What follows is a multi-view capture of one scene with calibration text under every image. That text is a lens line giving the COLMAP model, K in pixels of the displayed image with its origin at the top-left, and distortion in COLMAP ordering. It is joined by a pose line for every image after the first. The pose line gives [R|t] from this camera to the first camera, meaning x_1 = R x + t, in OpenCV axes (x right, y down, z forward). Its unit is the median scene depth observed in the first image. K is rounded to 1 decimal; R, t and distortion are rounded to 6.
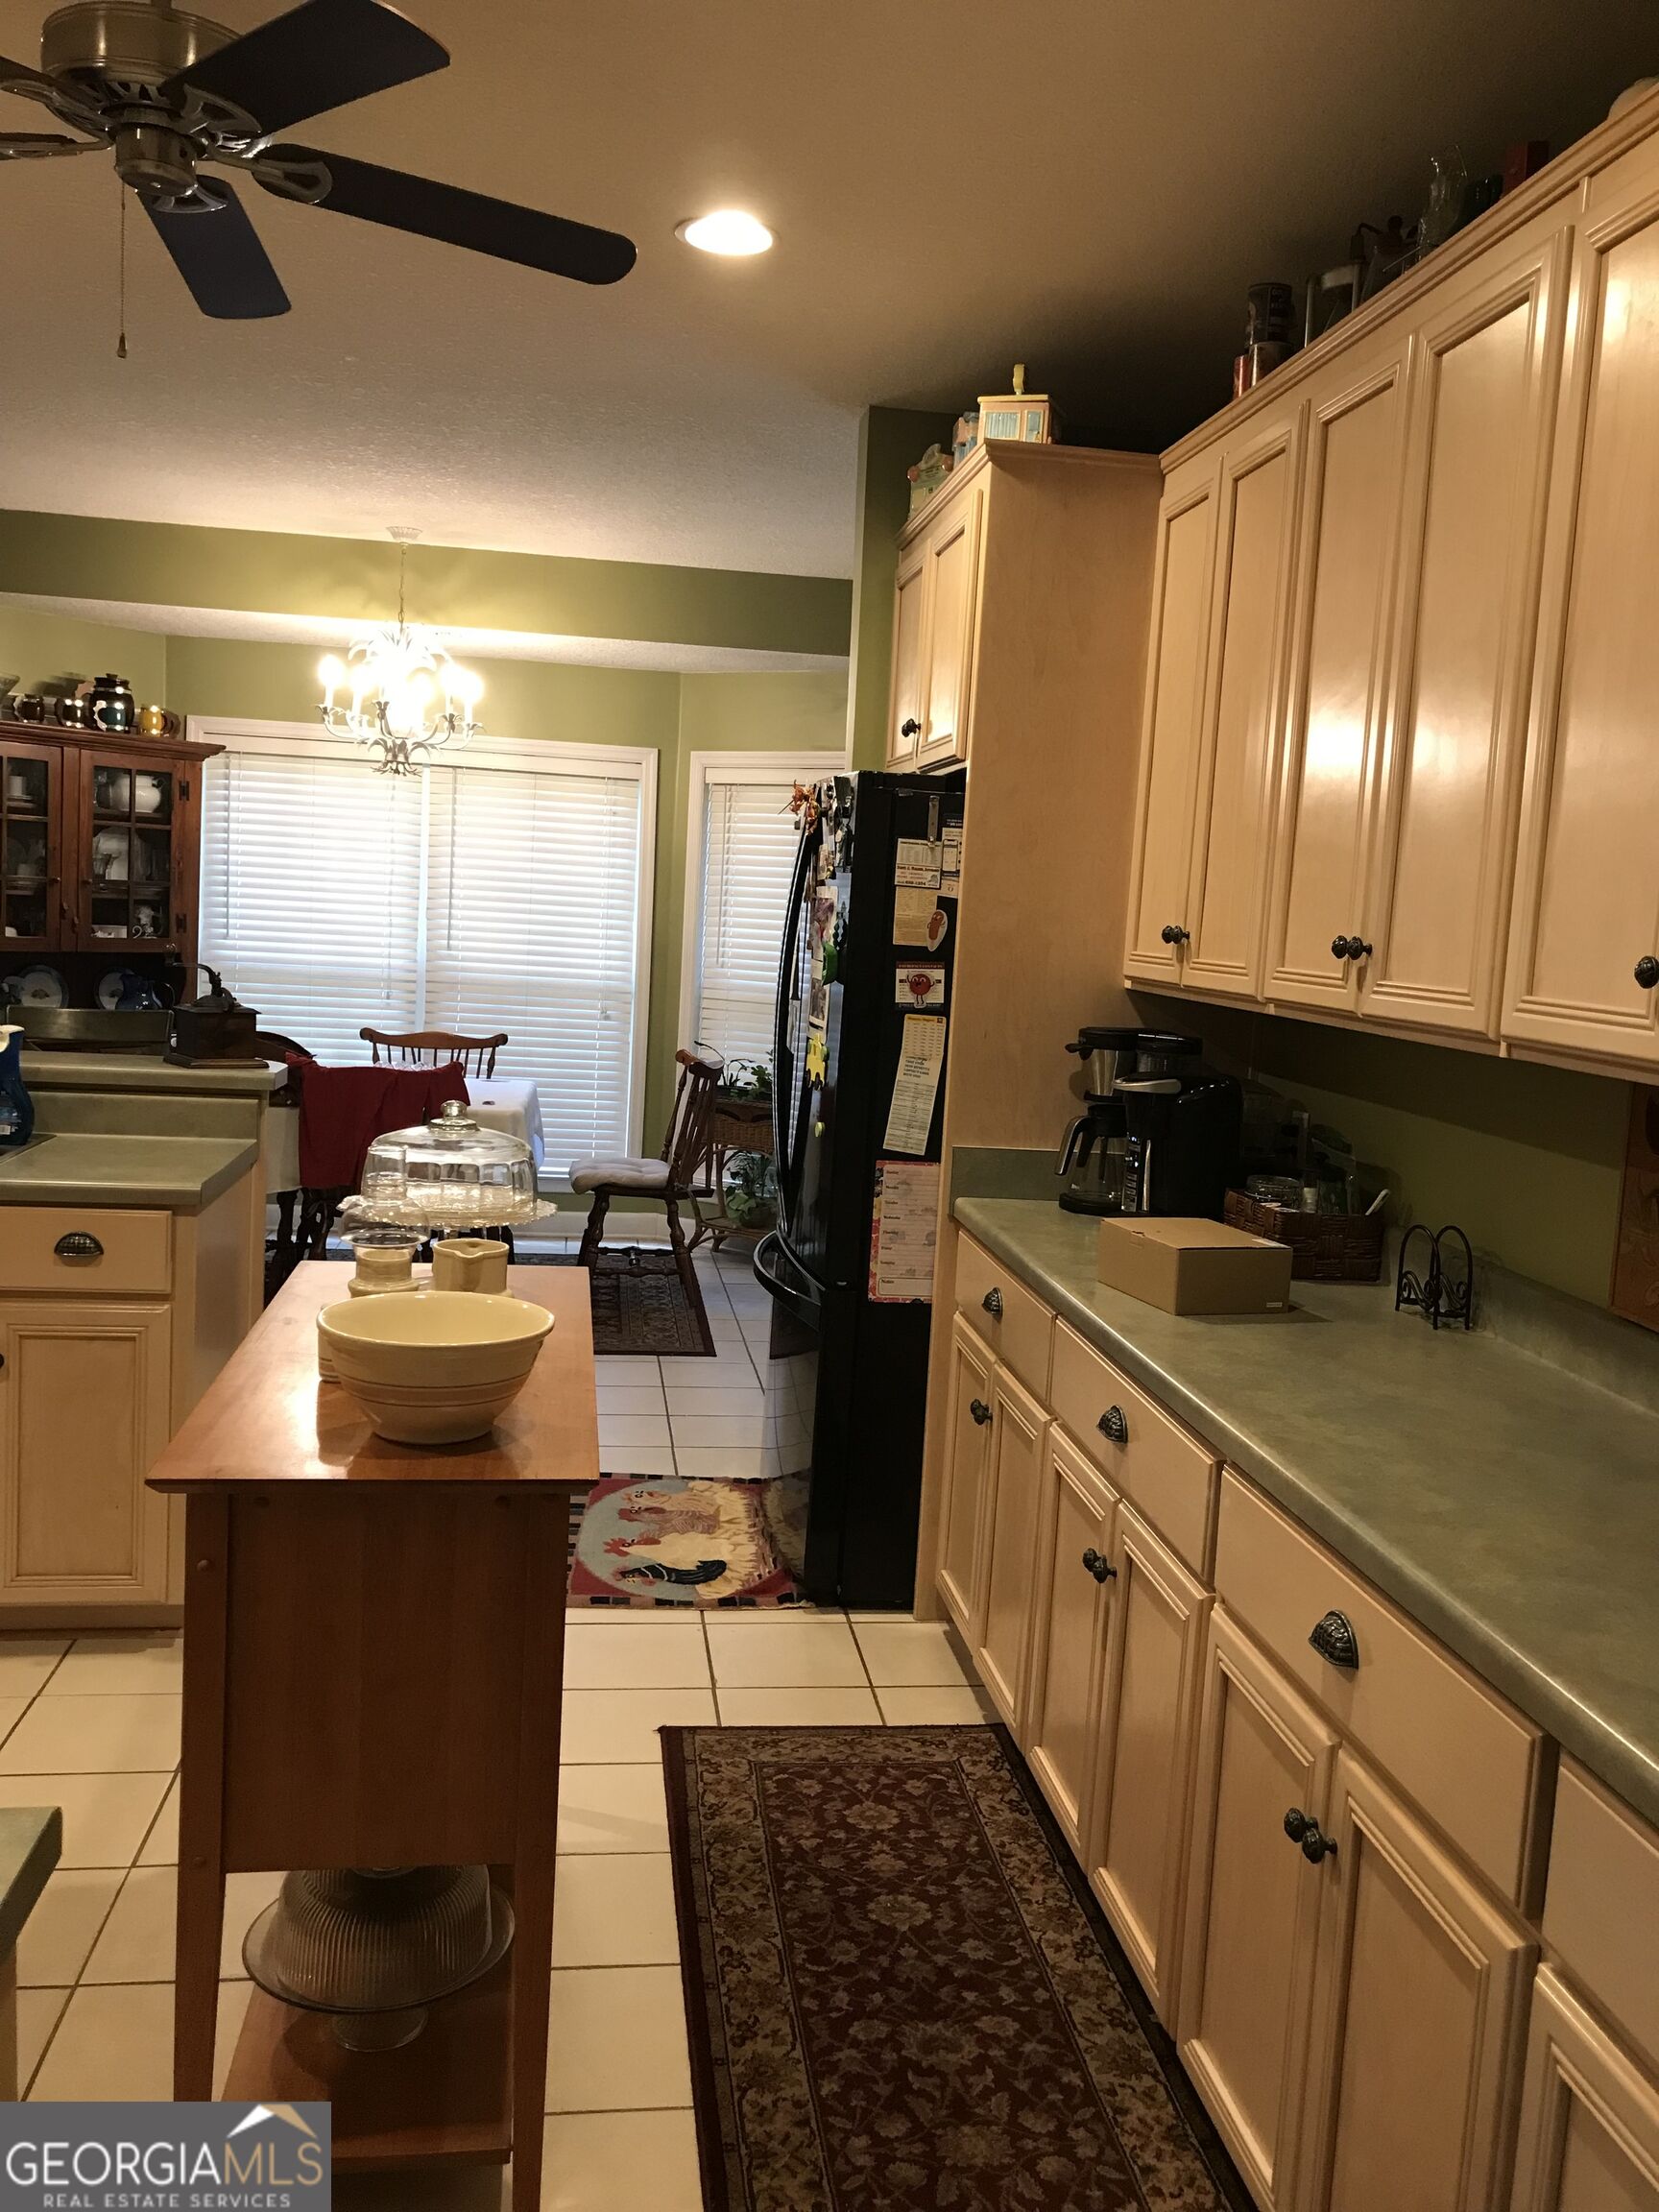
lens RADIAL K [[1830.4, 0, 826.7], [0, 1830.4, 1103.8], [0, 0, 1]] dist [0.054325, -0.078412]
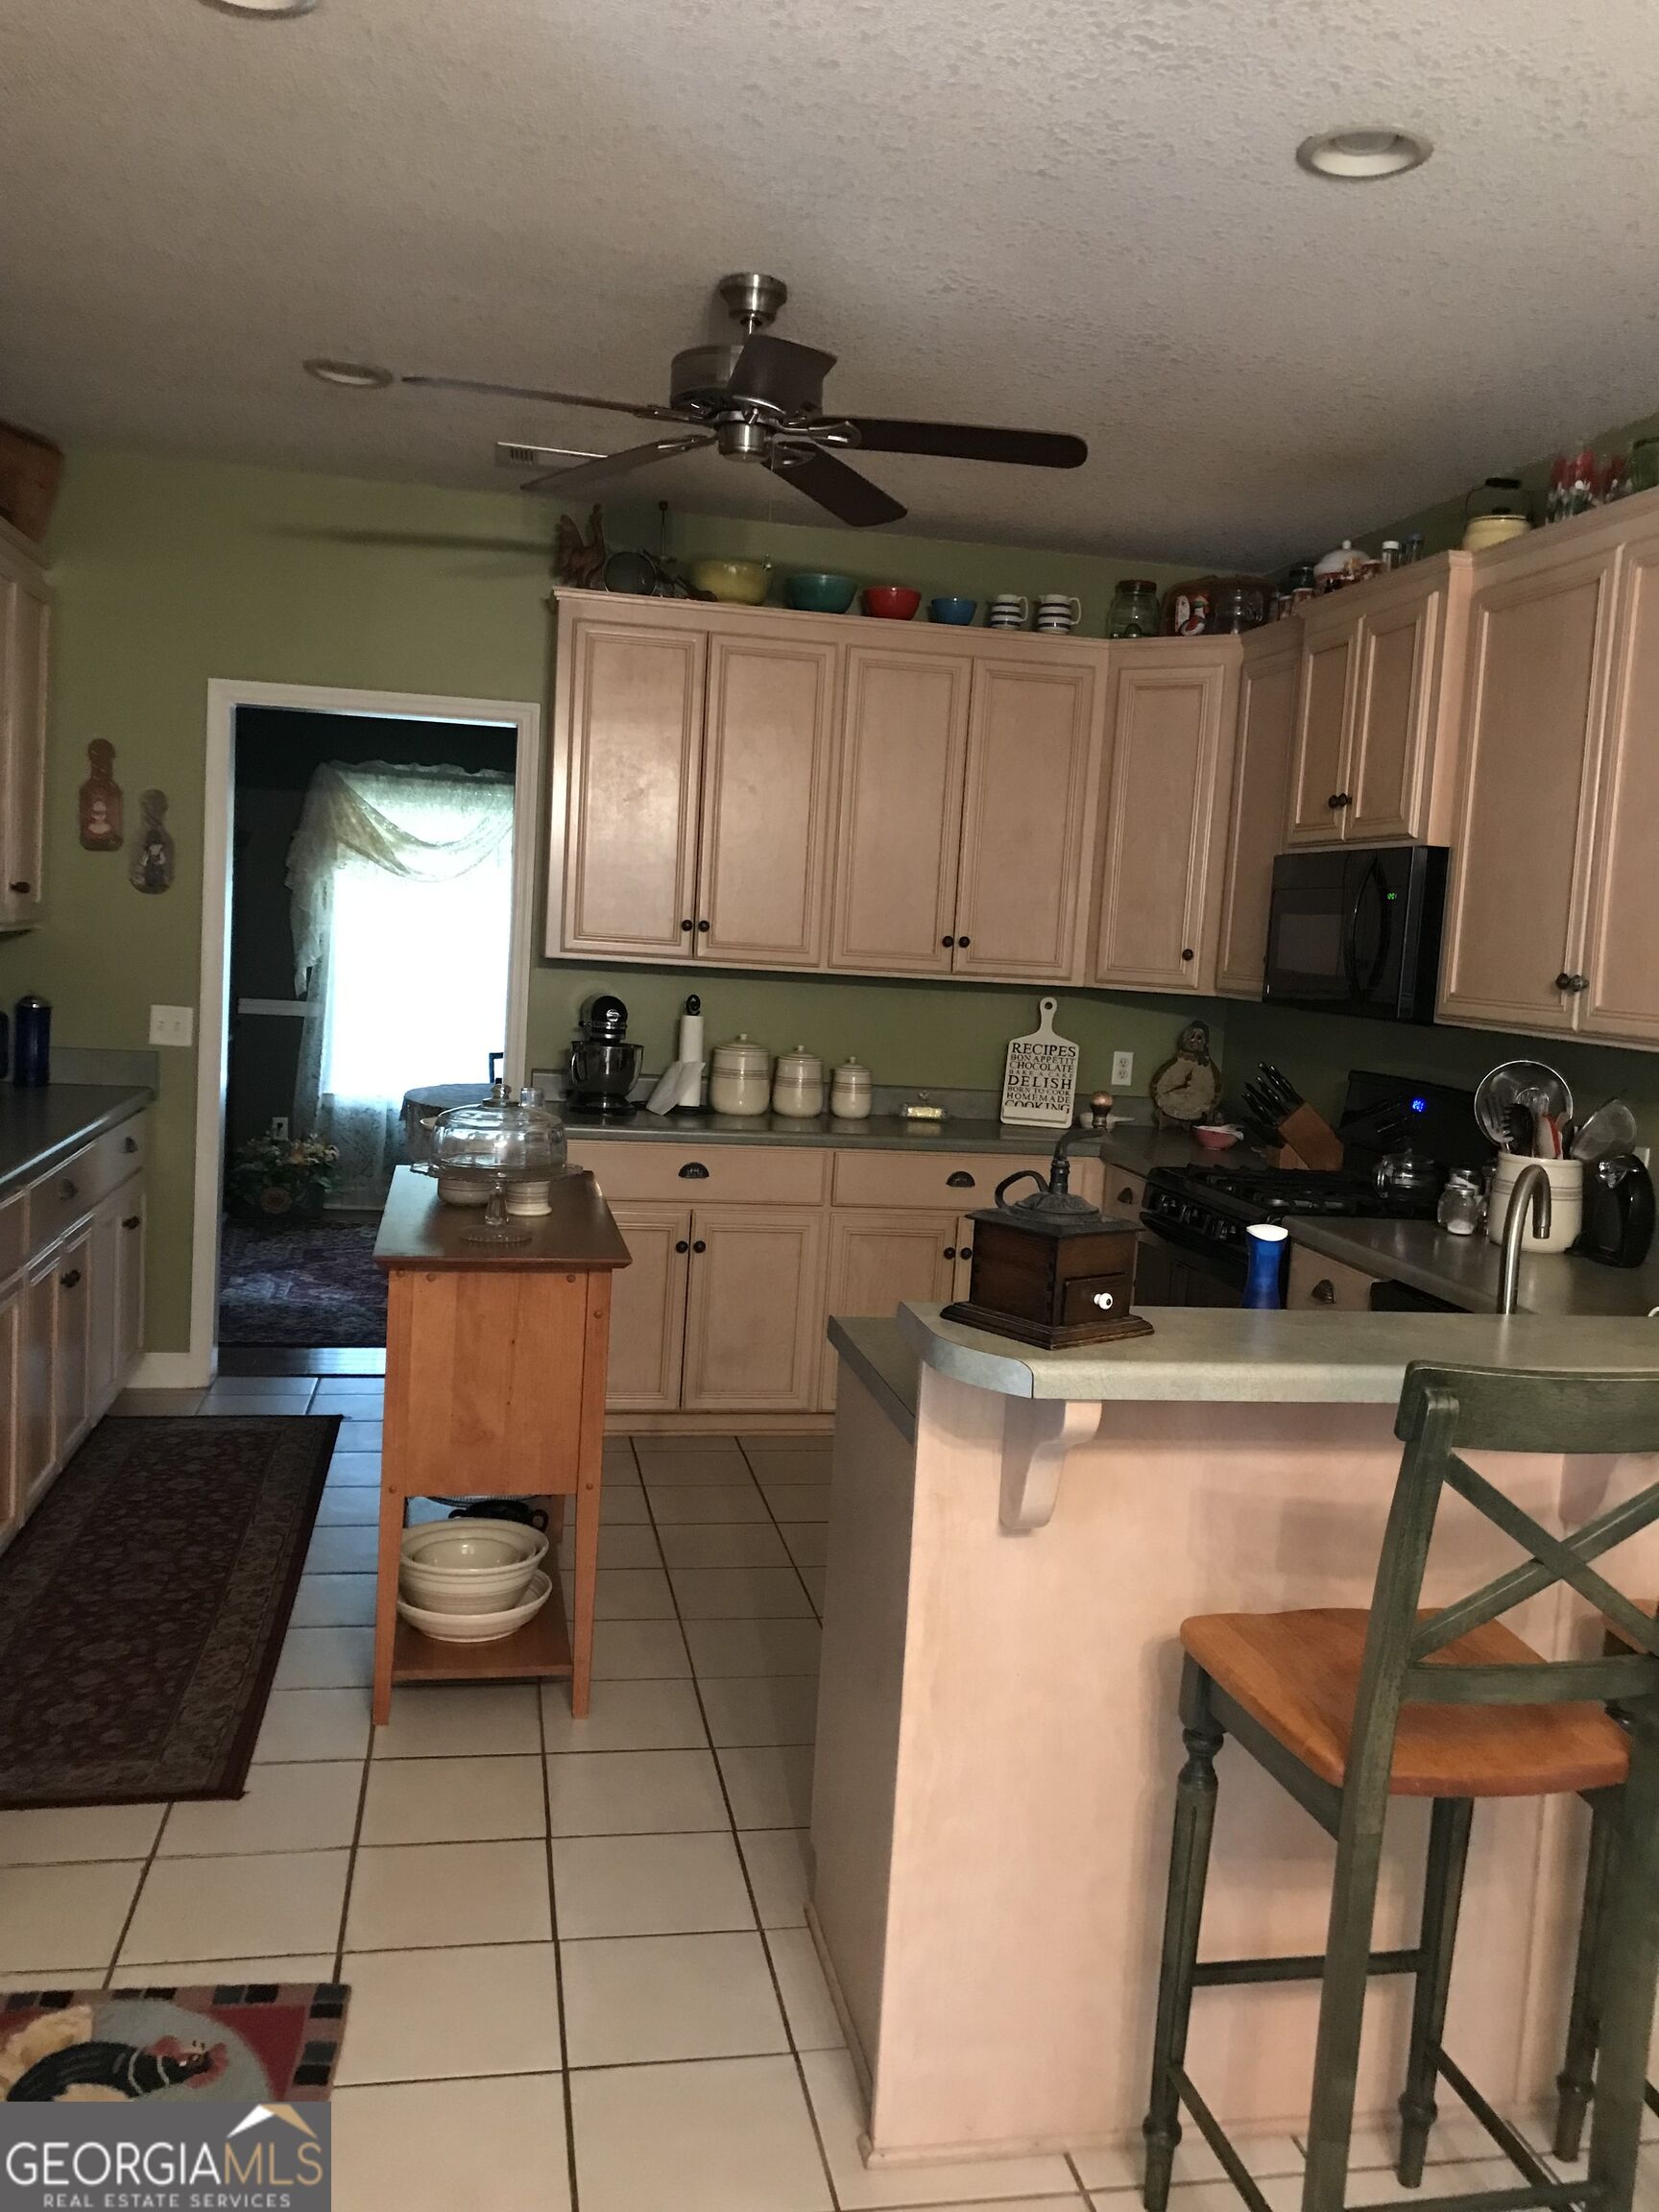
lens RADIAL K [[1830.4, 0, 852.7], [0, 1830.4, 1088.3], [0, 0, 1]] dist [0.054325, -0.078412]
pose [[-0.990647, -0.113158, -0.076247, -0.091150], [-0.125731, 0.974106, 0.187908, -0.071208], [0.053010, 0.195738, -0.979223, 0.593133]]
